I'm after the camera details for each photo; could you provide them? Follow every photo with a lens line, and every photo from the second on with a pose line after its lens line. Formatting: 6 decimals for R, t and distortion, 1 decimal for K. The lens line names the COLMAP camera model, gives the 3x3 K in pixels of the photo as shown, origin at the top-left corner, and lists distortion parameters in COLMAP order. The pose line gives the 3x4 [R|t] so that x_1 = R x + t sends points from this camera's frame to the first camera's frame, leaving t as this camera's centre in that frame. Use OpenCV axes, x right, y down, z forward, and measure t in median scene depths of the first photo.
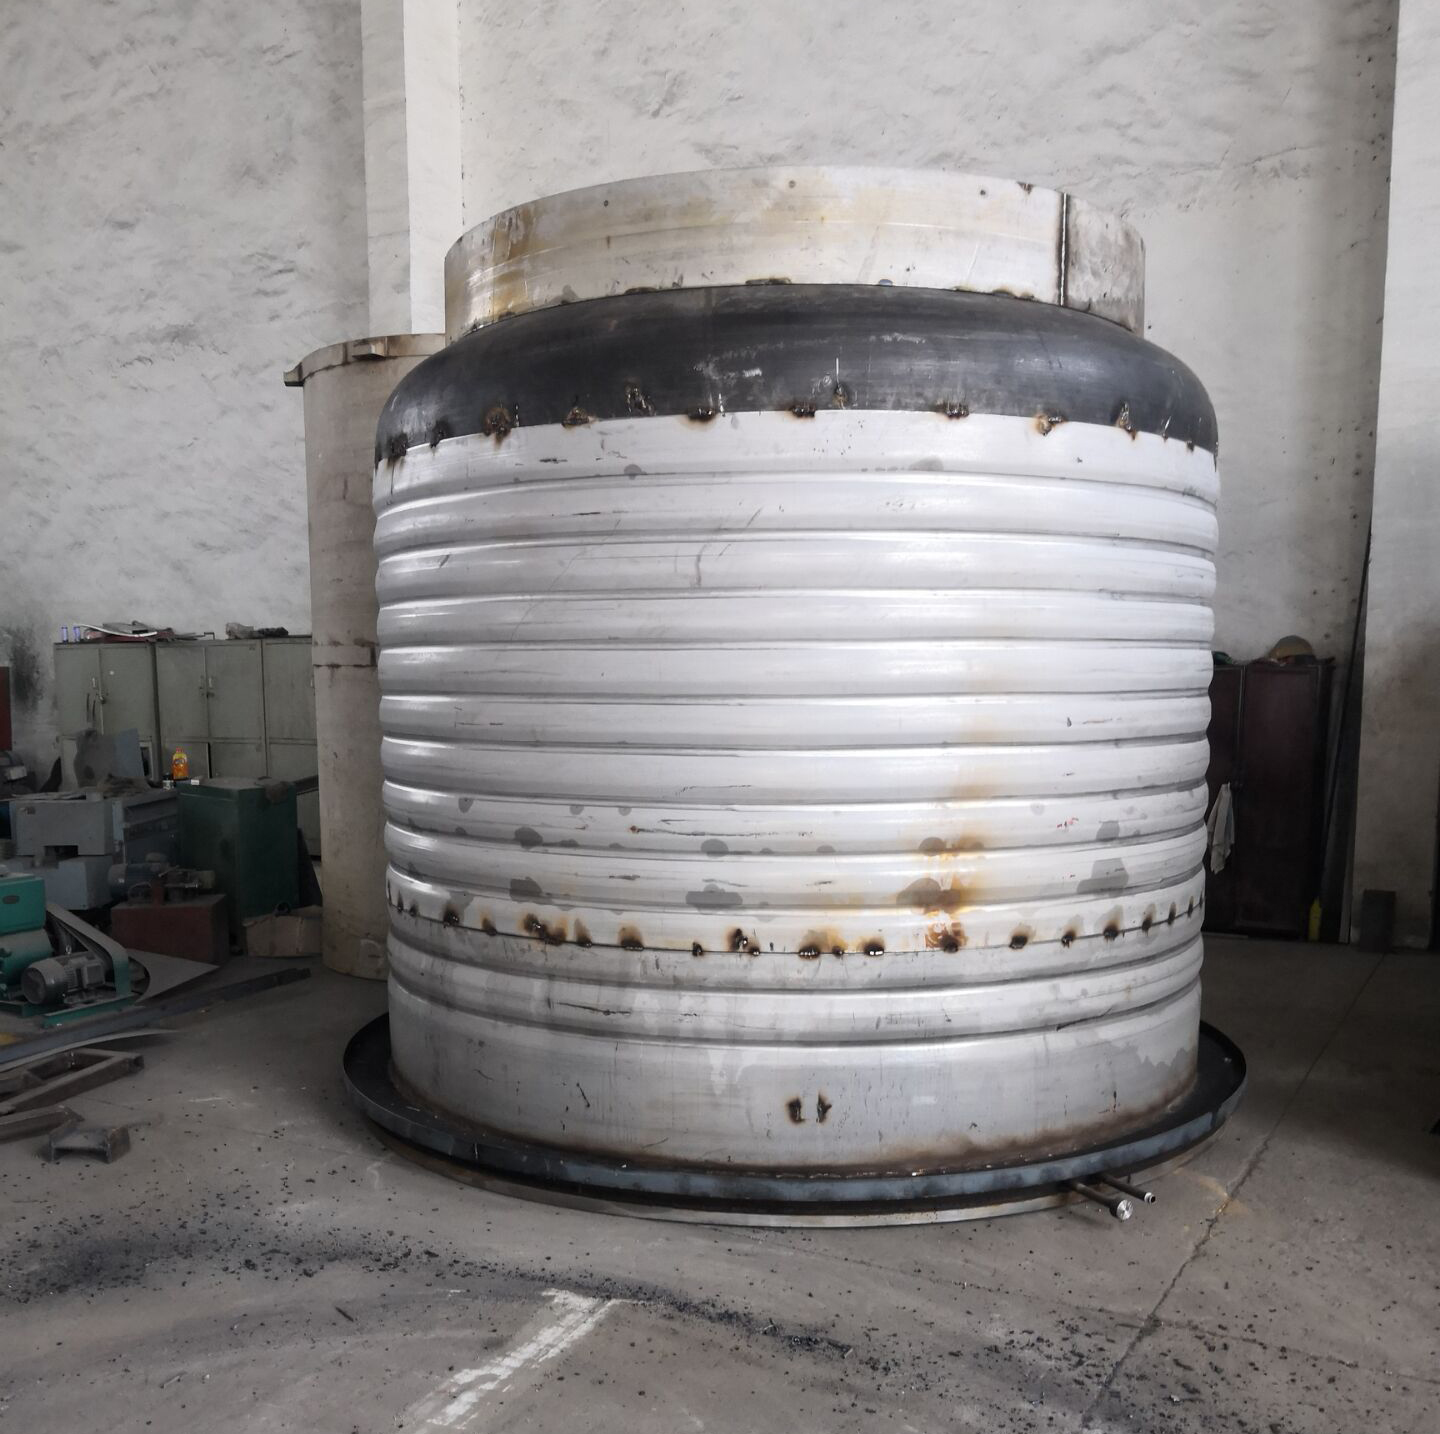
lens RADIAL K [[1501.7, 0, 695.1], [0, 1501.7, 871.4], [0, 0, 1]] dist [-0.005637, 0.000000]
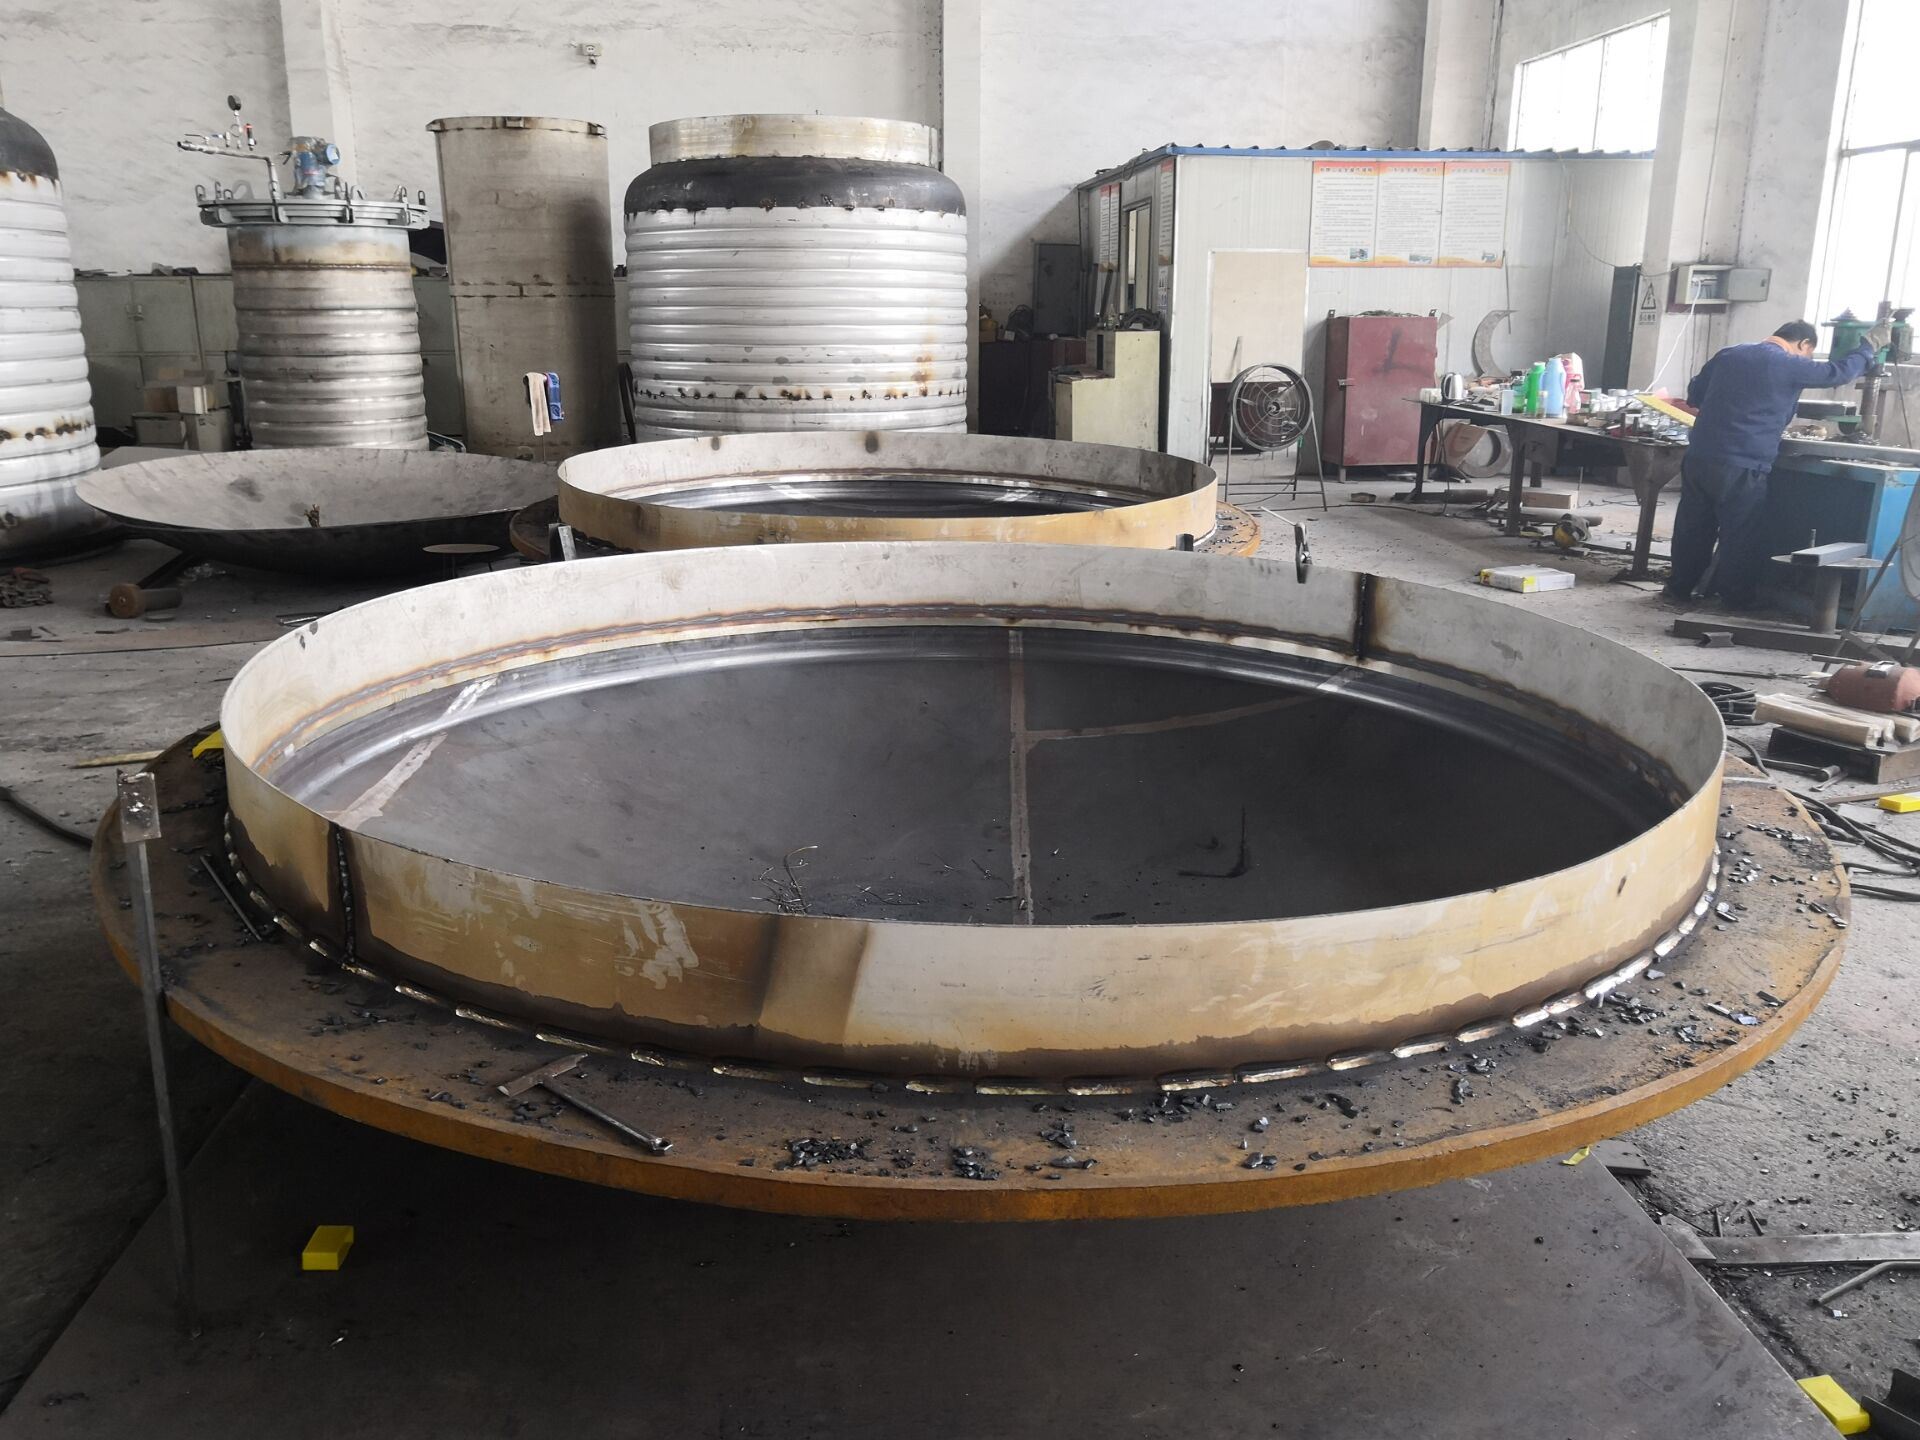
lens RADIAL K [[1487.5, 0, 954.0], [0, 1487.5, 714.8], [0, 0, 1]] dist [-0.012902, 0.012330]
pose [[0.830346, -0.138380, 0.539792, -0.491891], [0.067298, 0.986488, 0.149373, 0.080837], [-0.553169, -0.087704, 0.828440, -0.514702]]
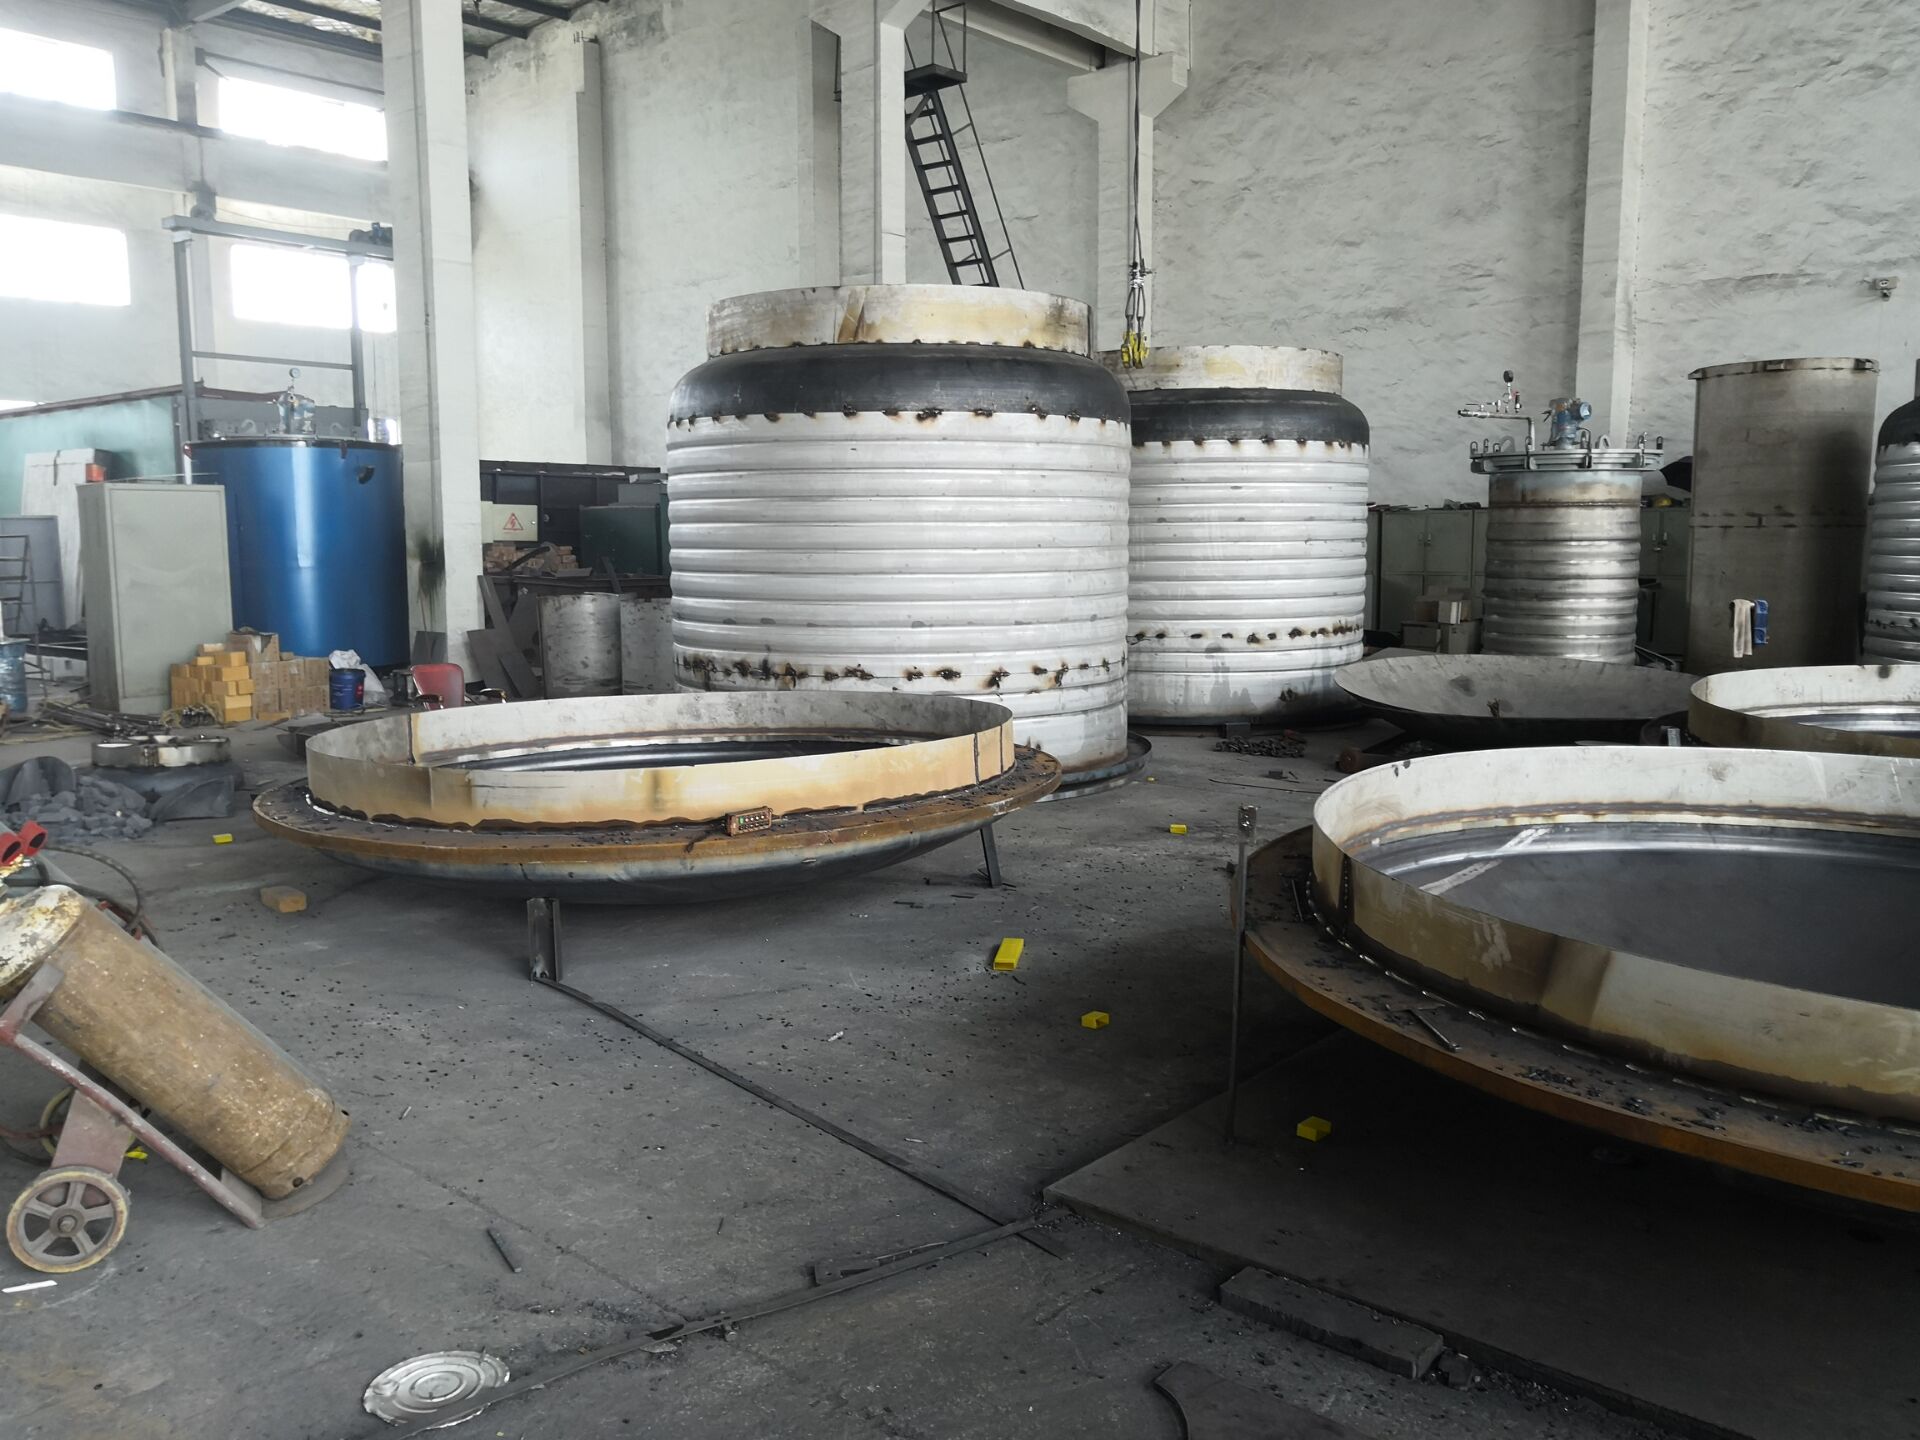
lens RADIAL K [[1487.5, 0, 961.2], [0, 1487.5, 702.8], [0, 0, 1]] dist [-0.012902, 0.012330]
pose [[0.976176, 0.029096, -0.215020, -0.472179], [-0.033276, 0.999321, -0.015843, 0.091518], [0.214413, 0.022621, 0.976481, -0.638605]]
